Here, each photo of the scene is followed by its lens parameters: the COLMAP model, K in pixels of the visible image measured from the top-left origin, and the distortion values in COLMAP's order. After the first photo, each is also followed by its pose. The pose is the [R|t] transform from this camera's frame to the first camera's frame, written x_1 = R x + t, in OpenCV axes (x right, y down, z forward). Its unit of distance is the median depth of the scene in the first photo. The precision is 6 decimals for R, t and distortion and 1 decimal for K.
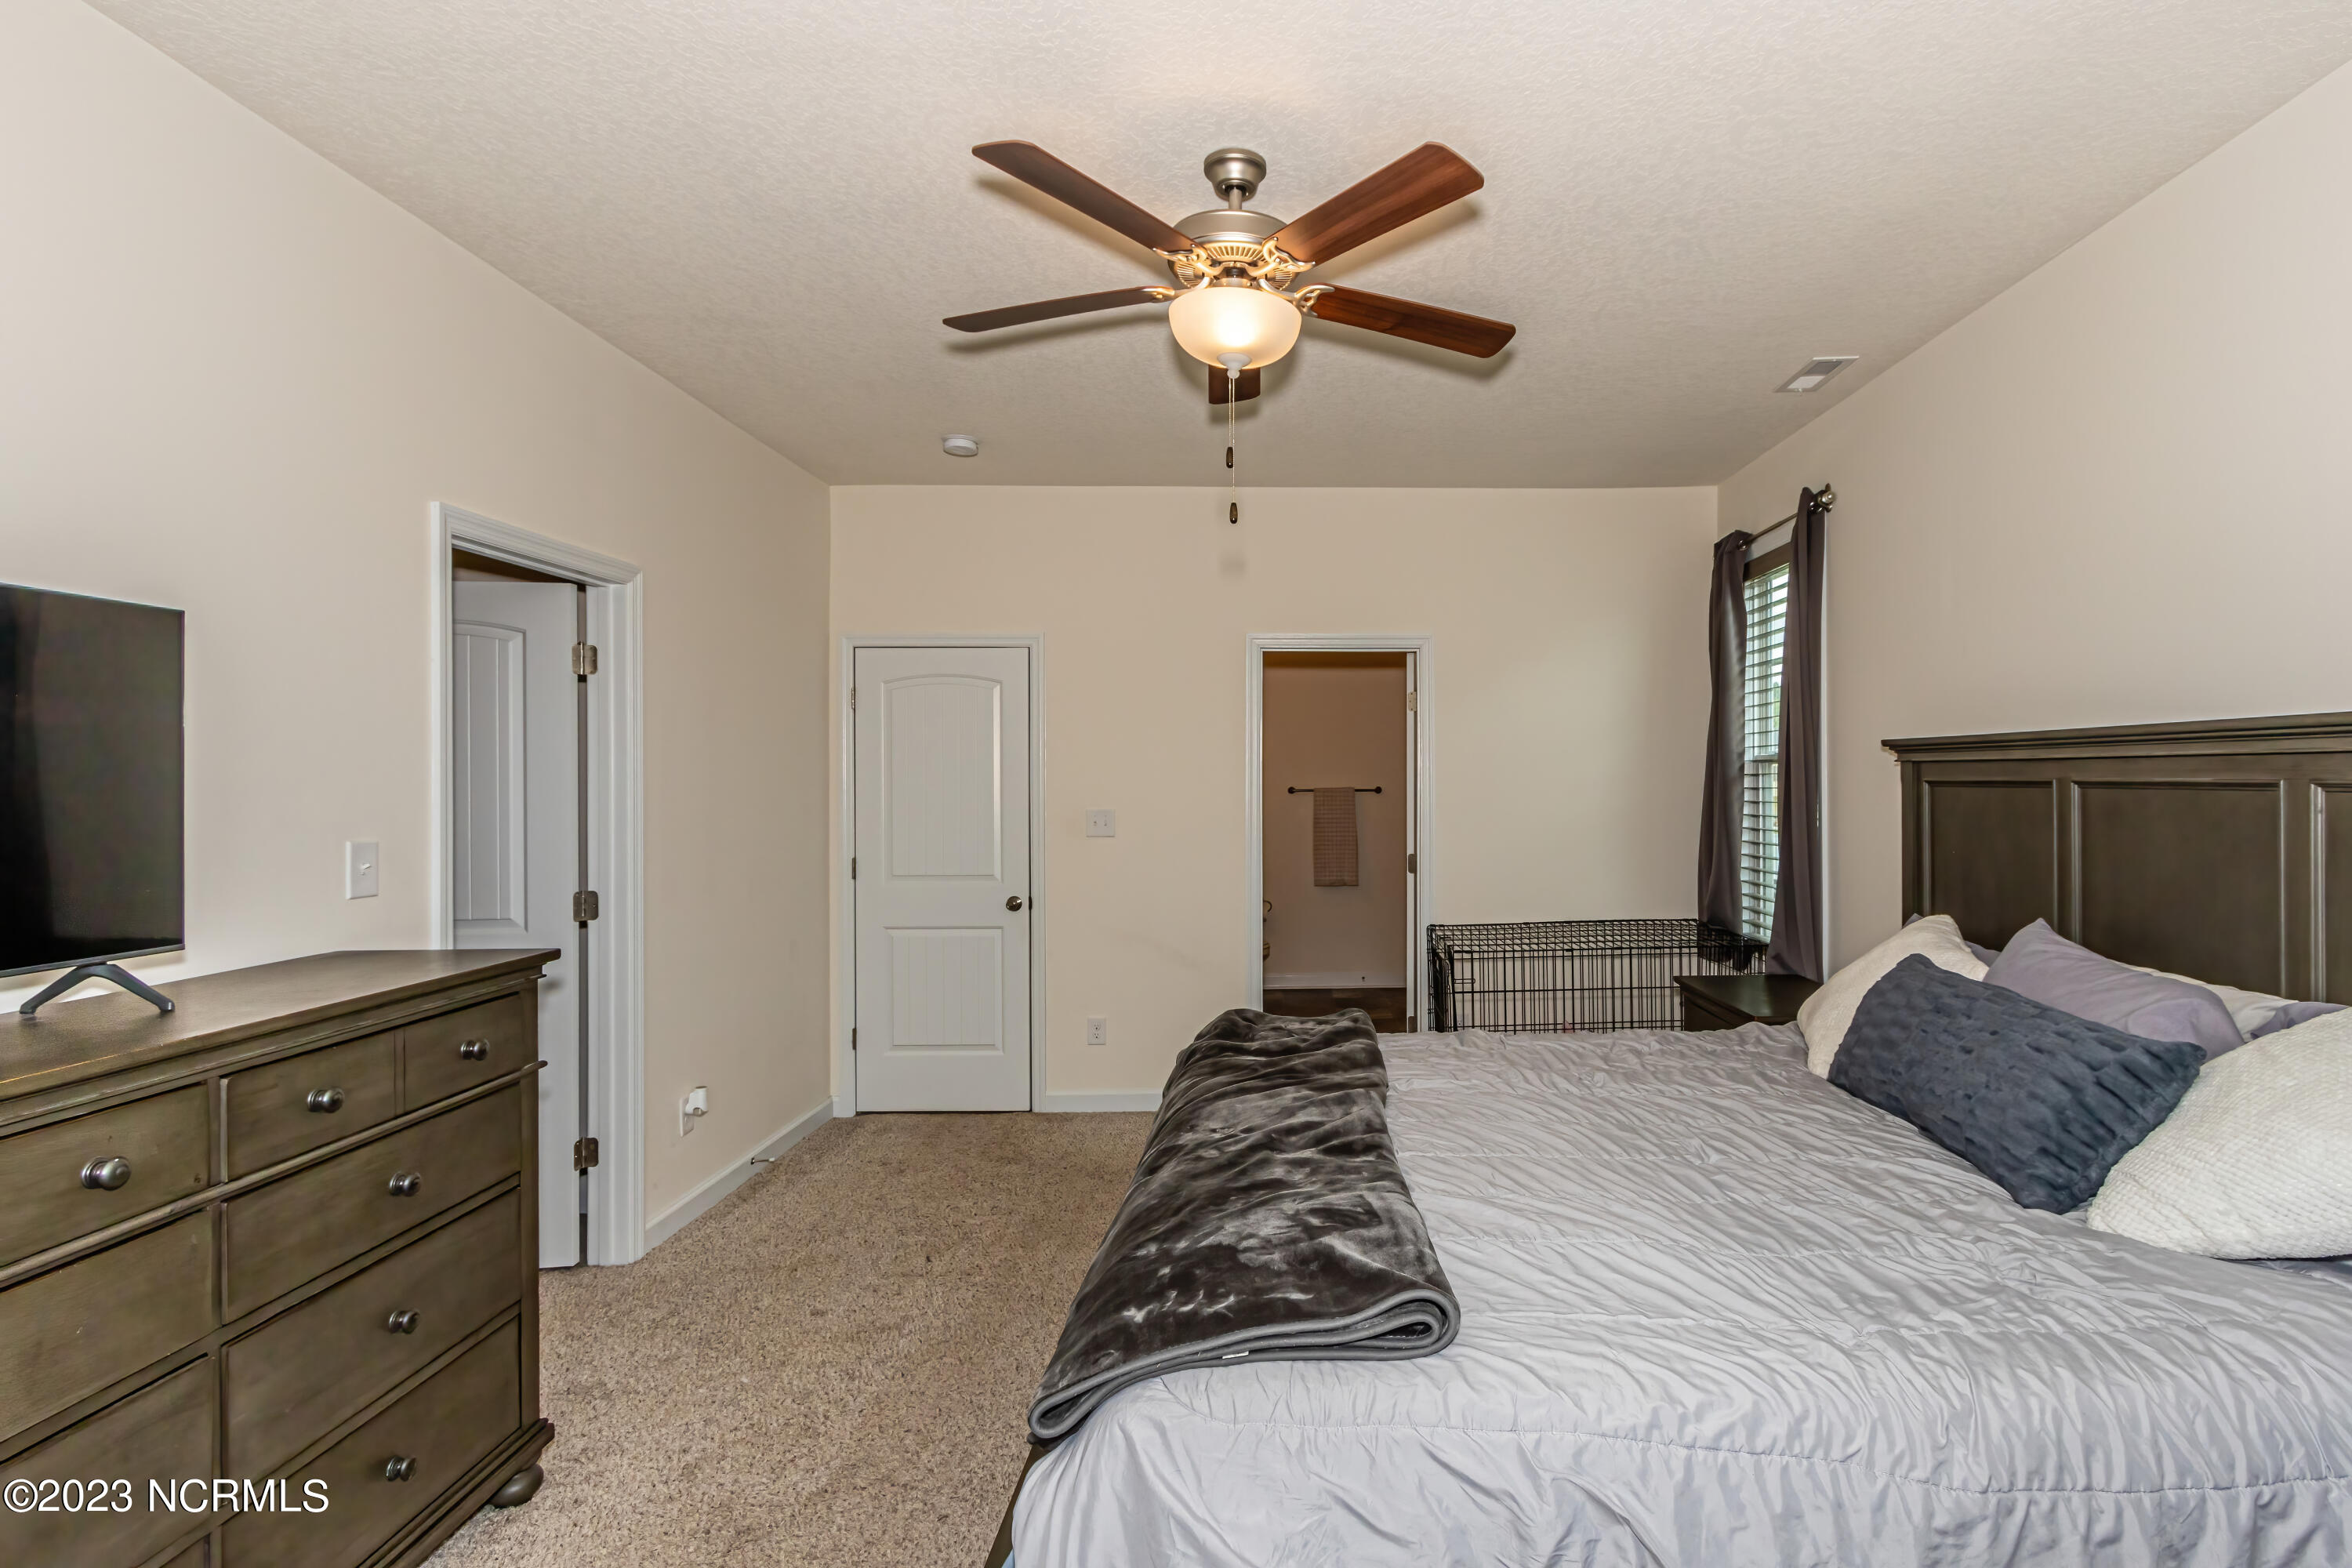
lens RADIAL K [[1119.4, 0, 1108.8], [0, 1119.4, 767.7], [0, 0, 1]] dist [-0.000221, -0.000981]
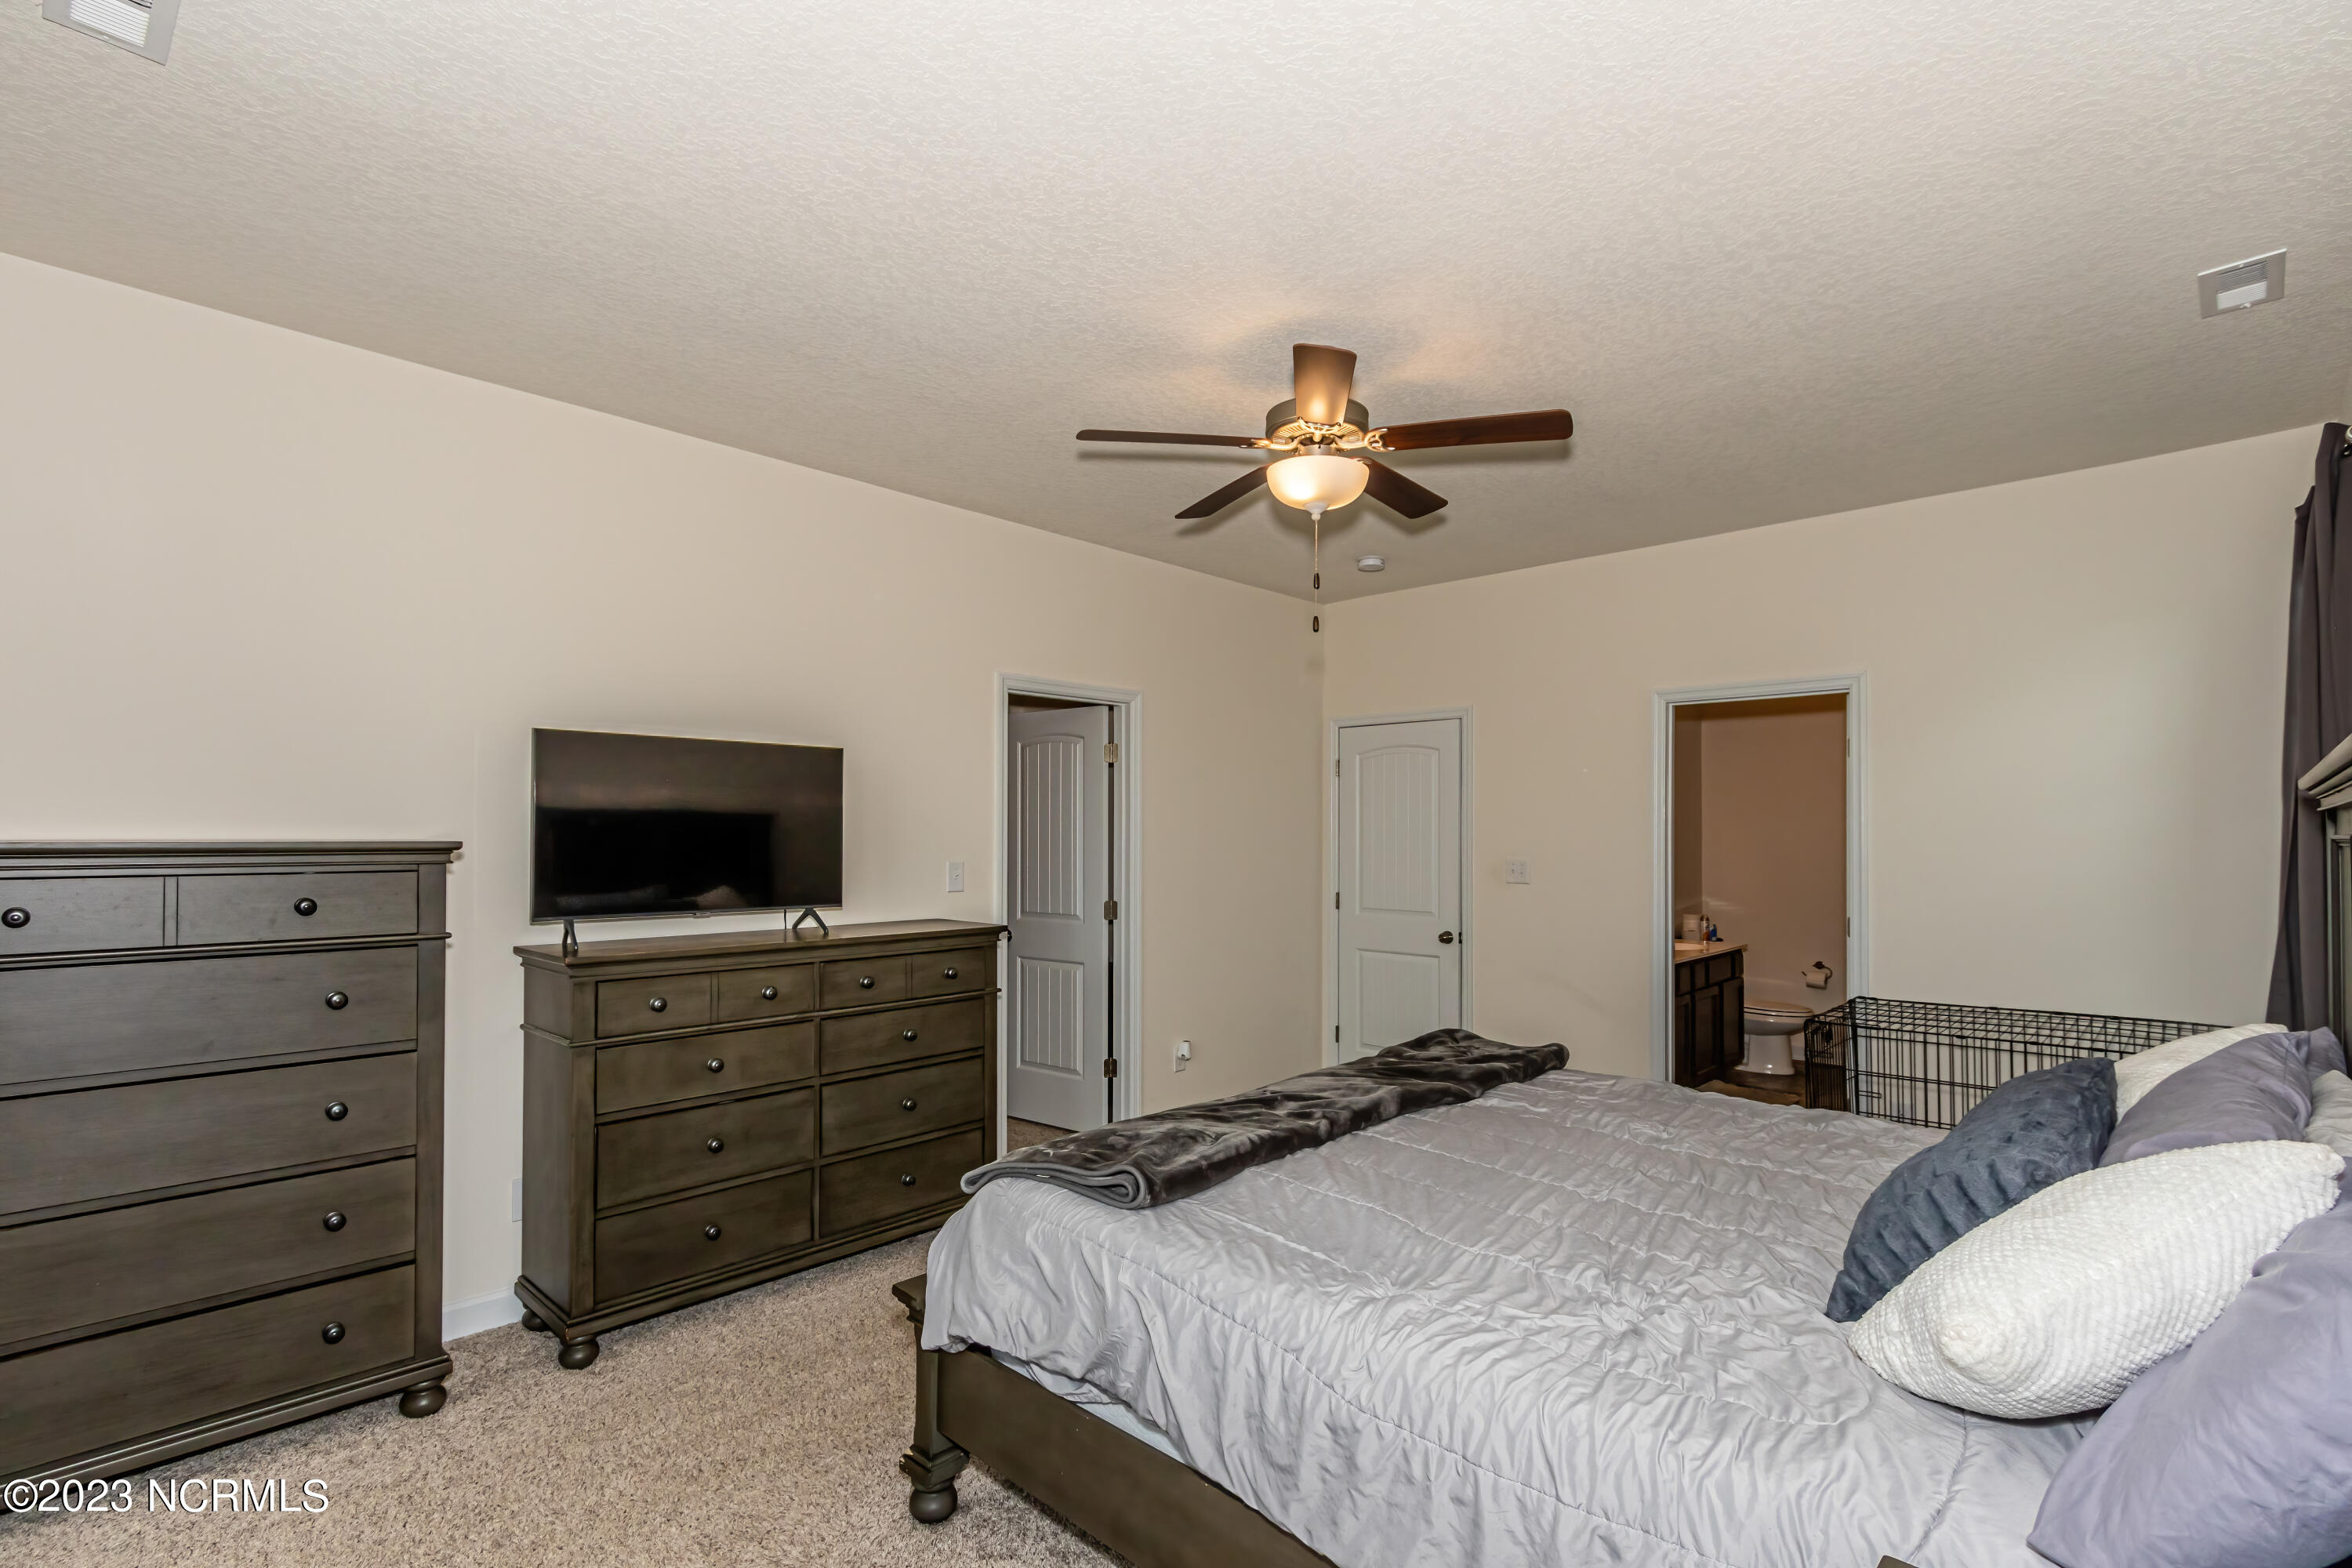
lens RADIAL K [[1066.3, 0, 1177.8], [0, 1066.3, 811.9], [0, 0, 1]] dist [-0.000327, -0.000278]
pose [[0.700681, -0.007955, -0.713430, 0.812073], [-0.000283, 0.999935, -0.011427, 0.003697], [0.713474, 0.008209, 0.700633, 0.021002]]
